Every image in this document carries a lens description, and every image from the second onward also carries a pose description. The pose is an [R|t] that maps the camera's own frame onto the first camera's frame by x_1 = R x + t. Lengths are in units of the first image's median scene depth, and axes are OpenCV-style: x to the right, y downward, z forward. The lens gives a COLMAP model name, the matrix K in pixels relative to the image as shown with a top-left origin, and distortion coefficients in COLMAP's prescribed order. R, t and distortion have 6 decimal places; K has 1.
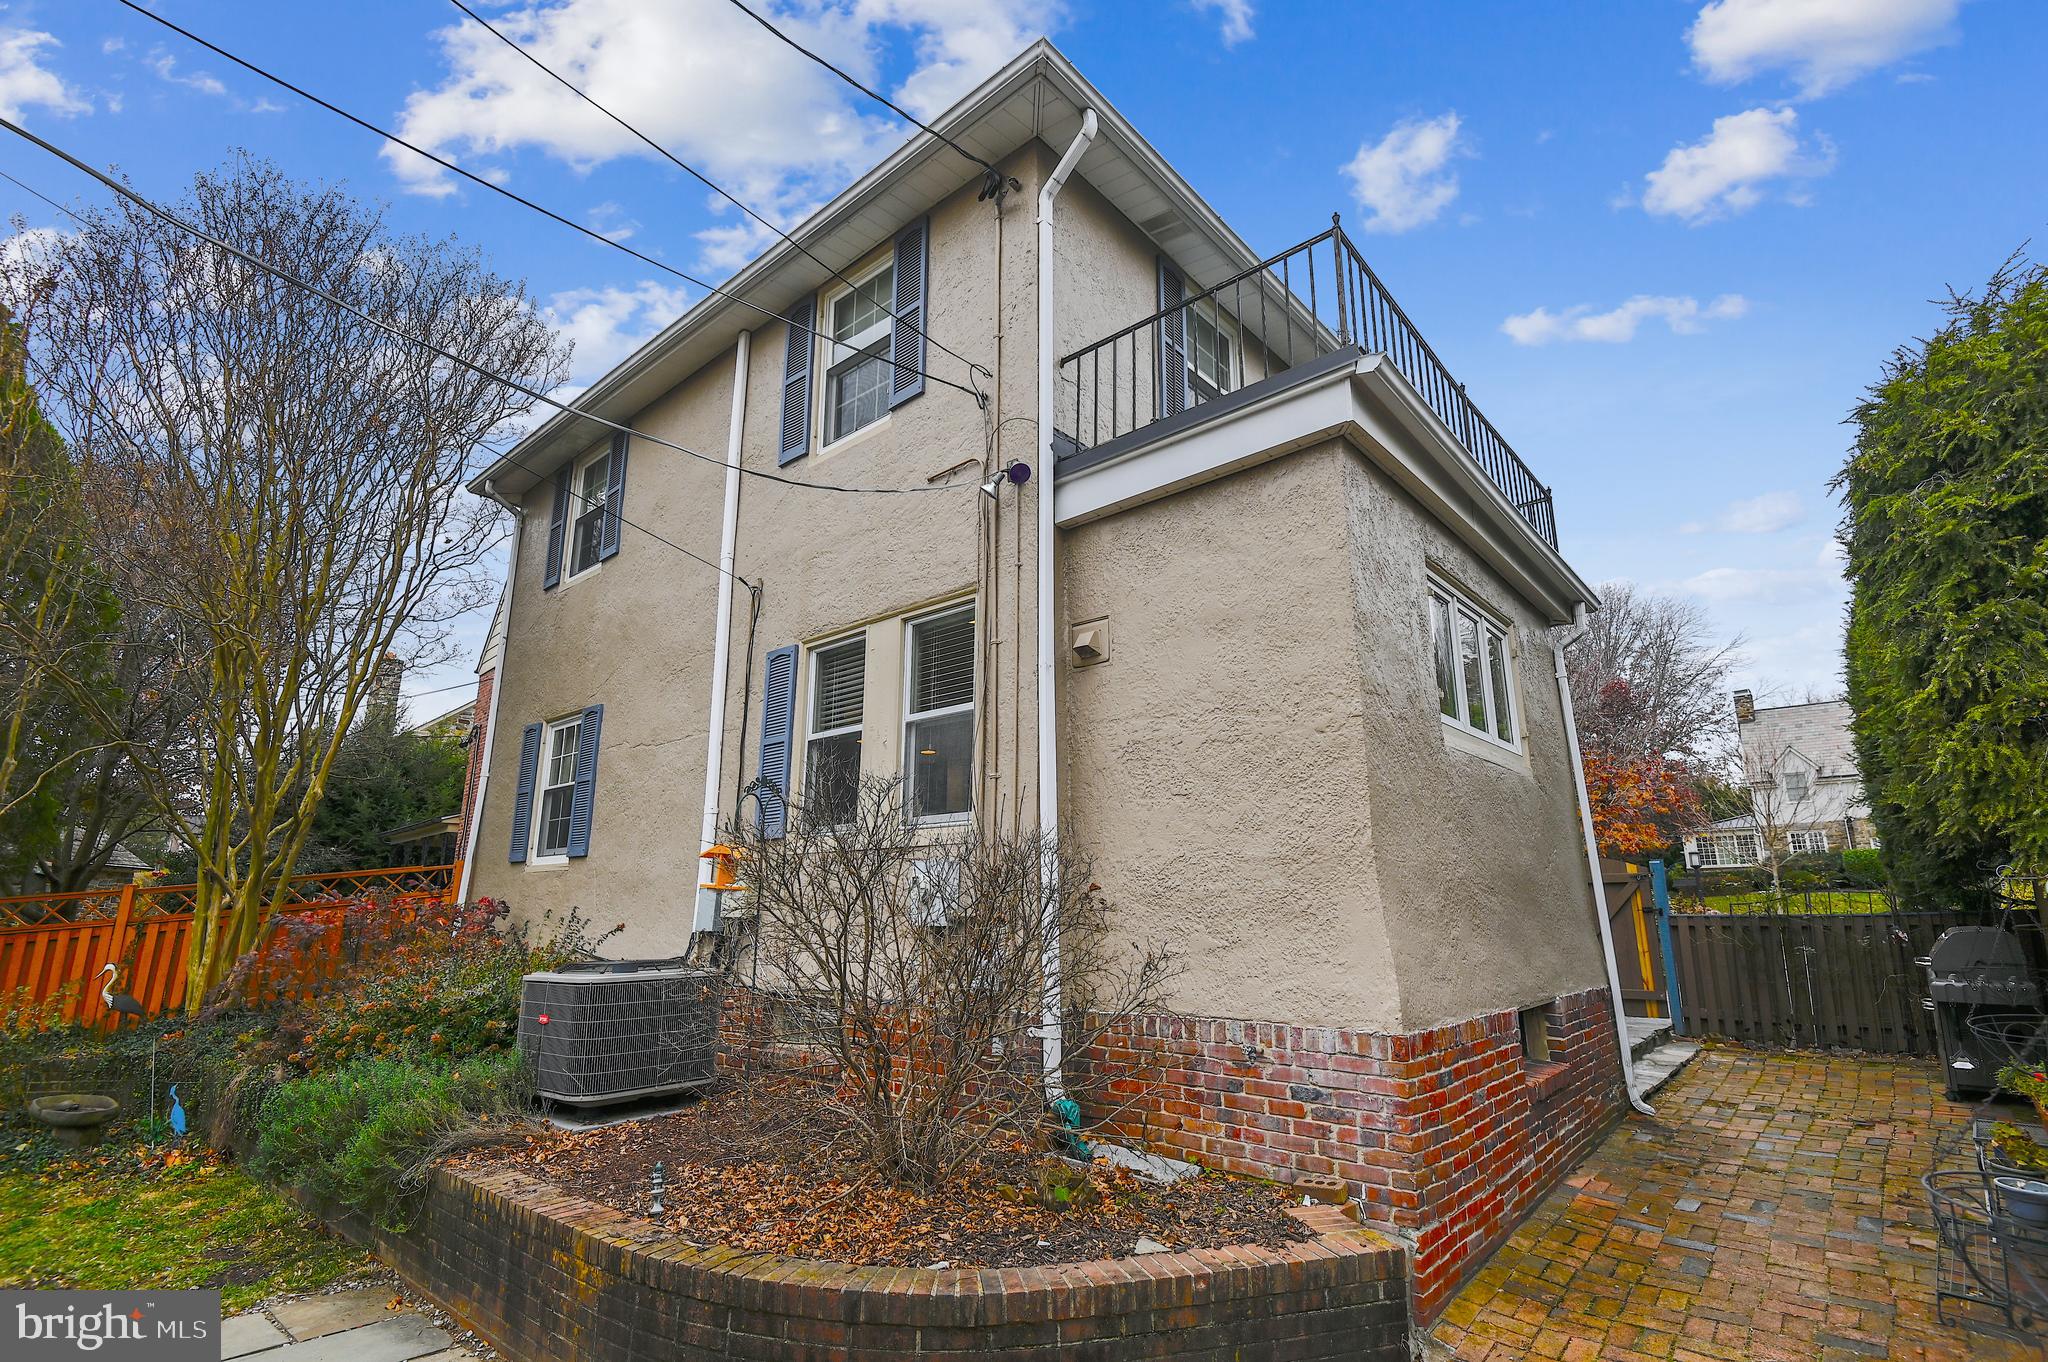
lens RADIAL K [[941.2, 0, 1001.4], [0, 941.2, 699.2], [0, 0, 1]] dist [0.000573, -0.006449]
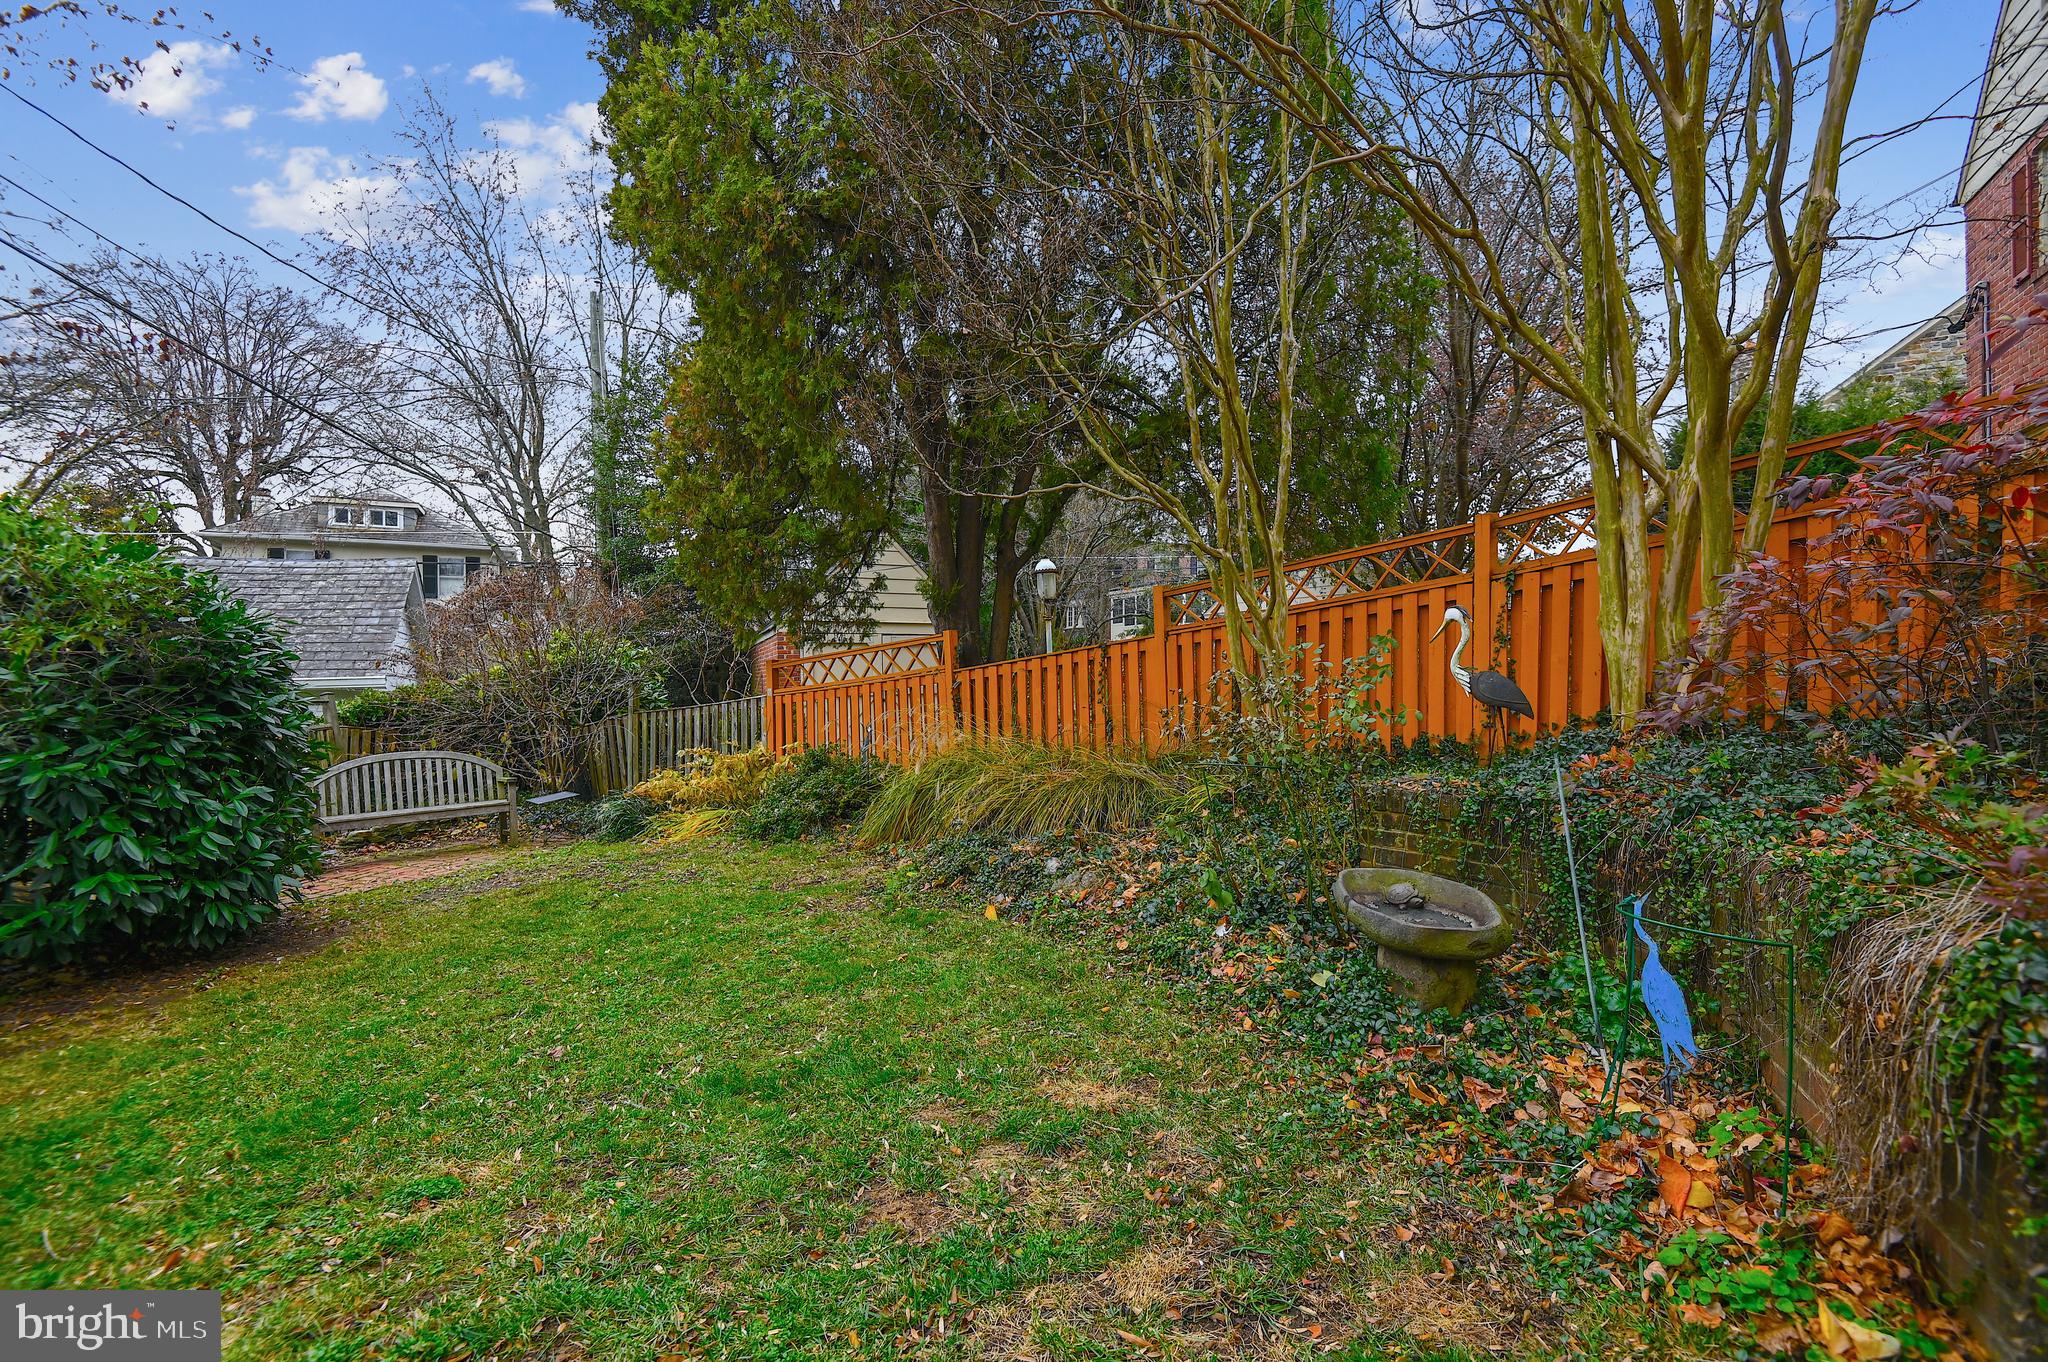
lens RADIAL K [[941.2, 0, 1001.4], [0, 941.2, 699.2], [0, 0, 1]] dist [0.000573, -0.006449]
pose [[0.310441, 0.005490, -0.950577, -0.503388], [0.225572, 0.970996, 0.079275, 0.211225], [0.923441, -0.239034, 0.300198, 0.560562]]
